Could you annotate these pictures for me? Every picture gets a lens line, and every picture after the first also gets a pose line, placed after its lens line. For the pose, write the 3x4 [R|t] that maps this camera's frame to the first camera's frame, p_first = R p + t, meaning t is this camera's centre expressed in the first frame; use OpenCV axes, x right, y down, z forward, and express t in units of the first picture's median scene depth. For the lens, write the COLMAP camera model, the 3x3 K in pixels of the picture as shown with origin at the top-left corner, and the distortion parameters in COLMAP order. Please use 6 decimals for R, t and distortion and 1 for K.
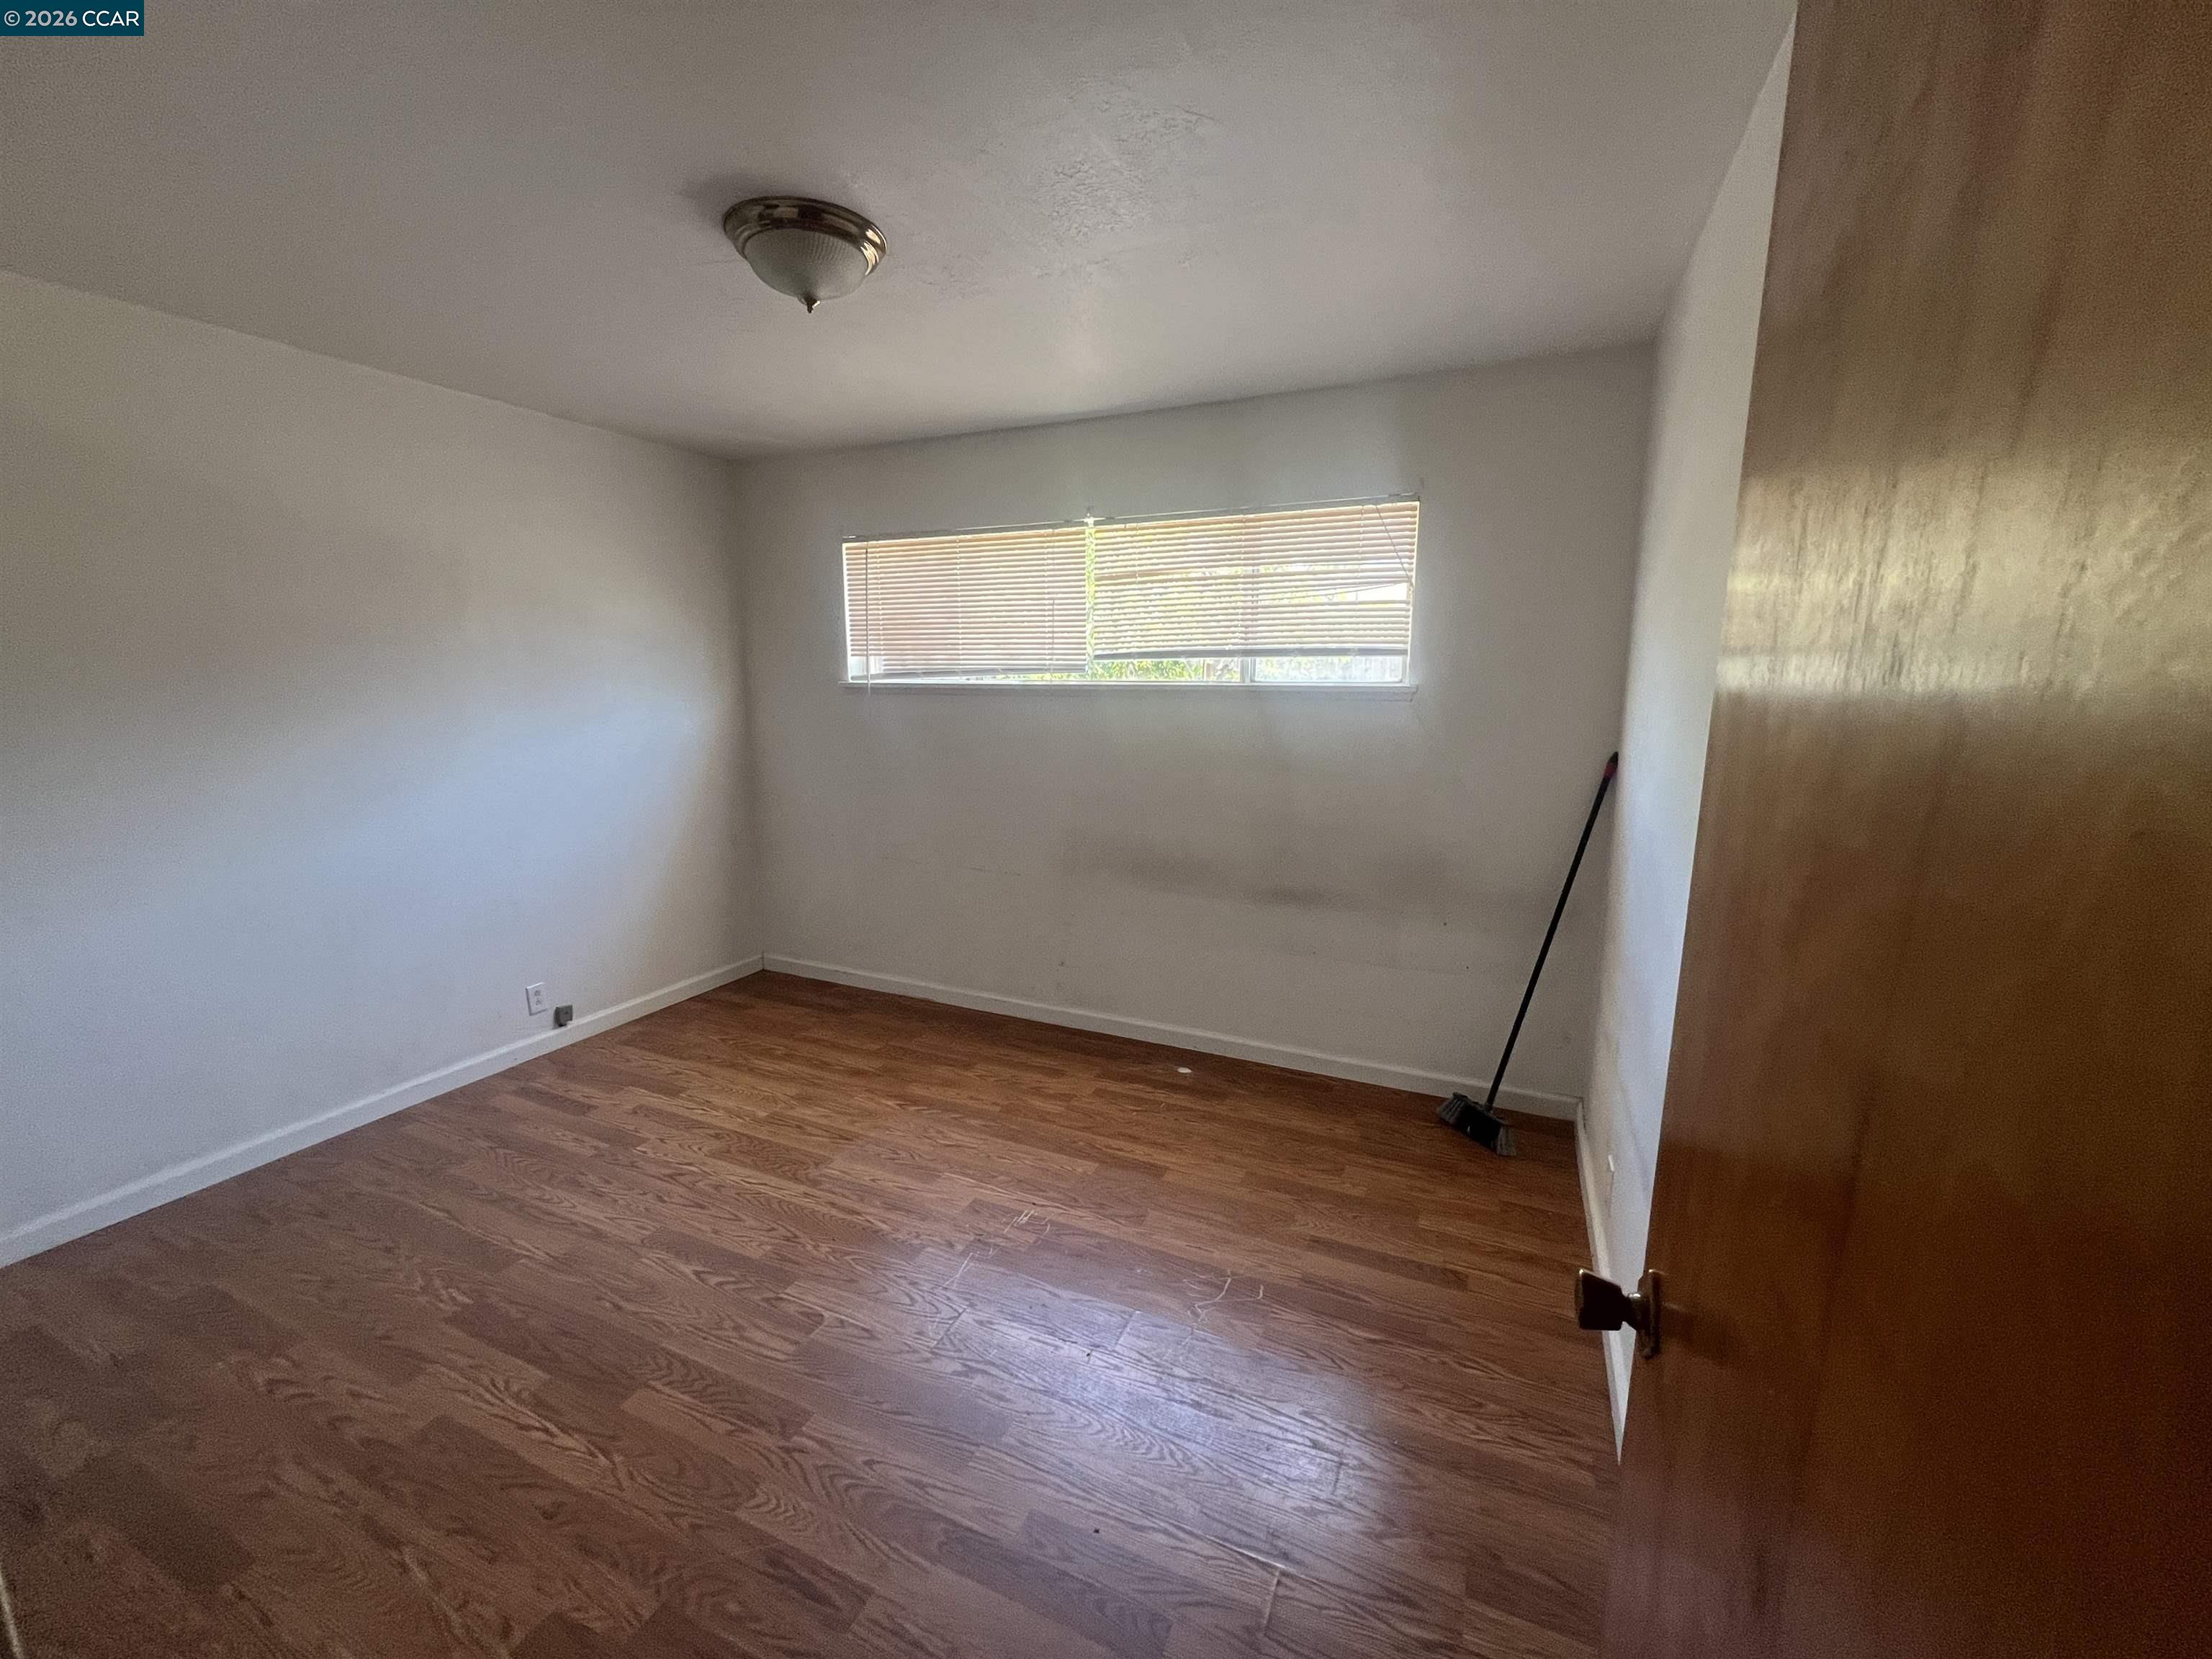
lens RADIAL K [[890.1, 0, 1106.0], [0, 890.1, 829.5], [0, 0, 1]] dist [0.000086, 0.000226]
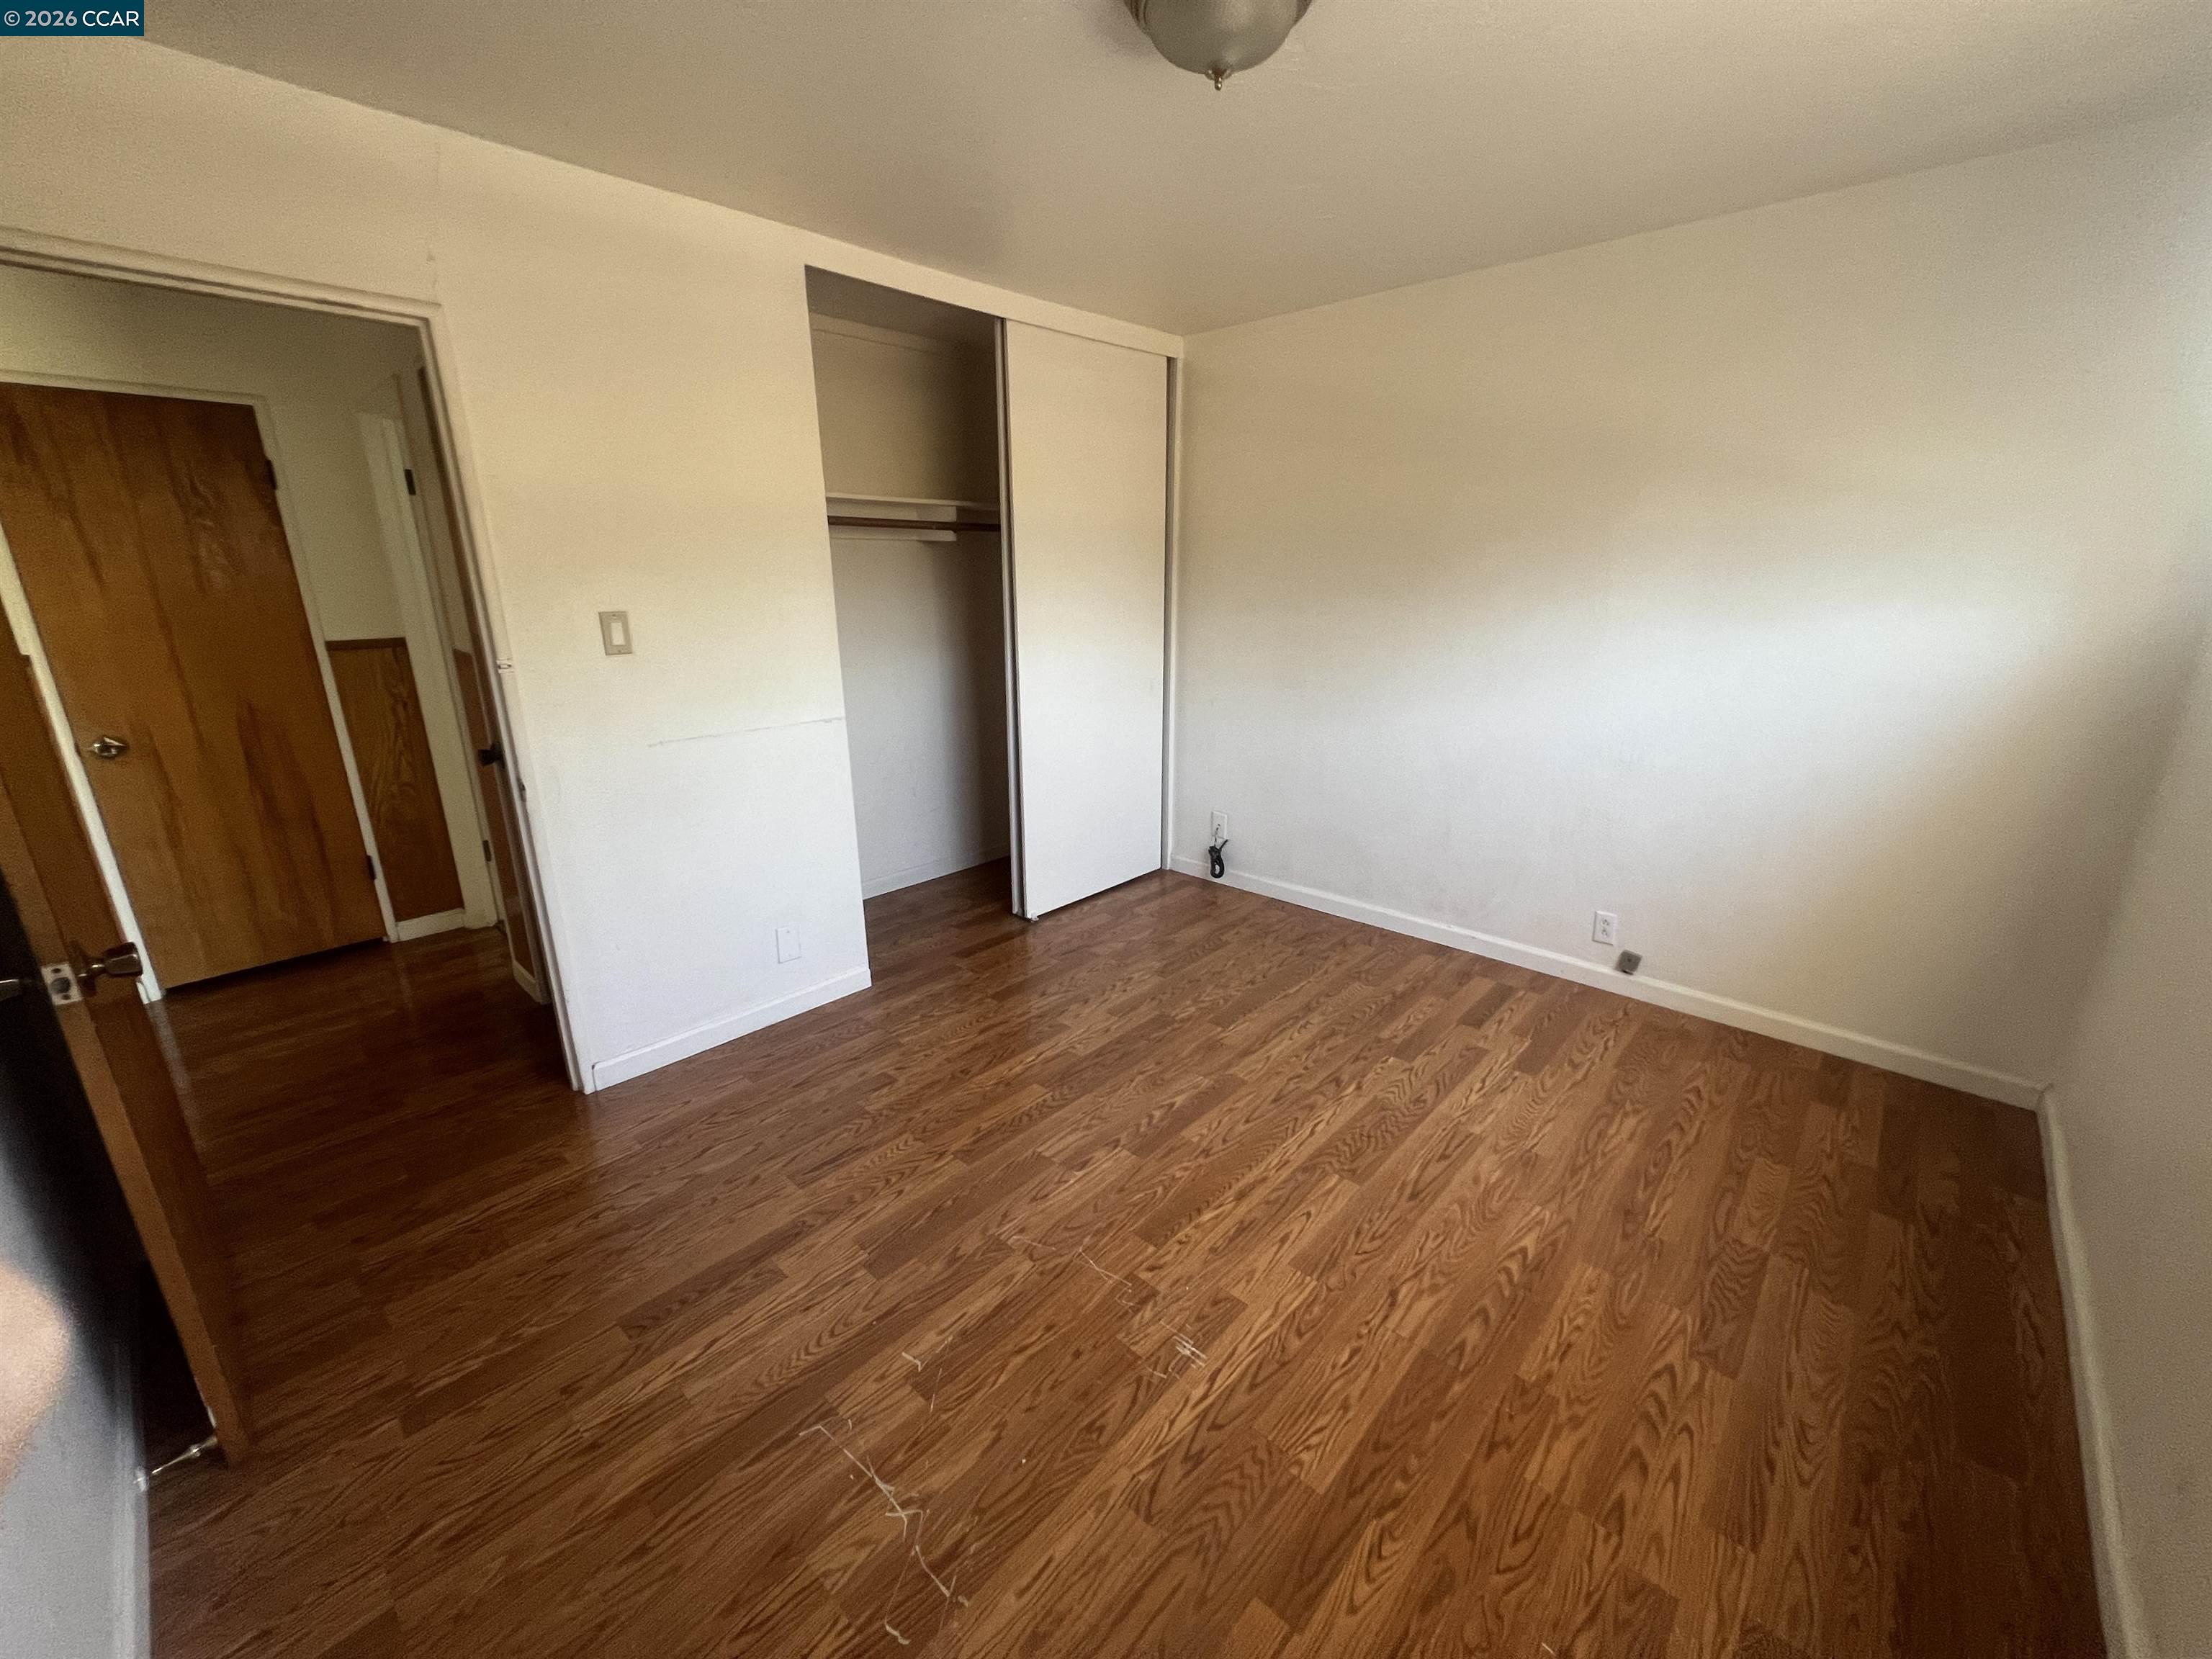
lens RADIAL K [[884.4, 0, 1108.6], [0, 884.4, 823.9], [0, 0, 1]] dist [-0.001539, -0.000160]
pose [[-0.313883, 0.266959, -0.911159, 0.374350], [-0.159444, 0.931209, 0.327761, -0.147464], [0.935978, 0.248158, -0.249726, 0.814921]]
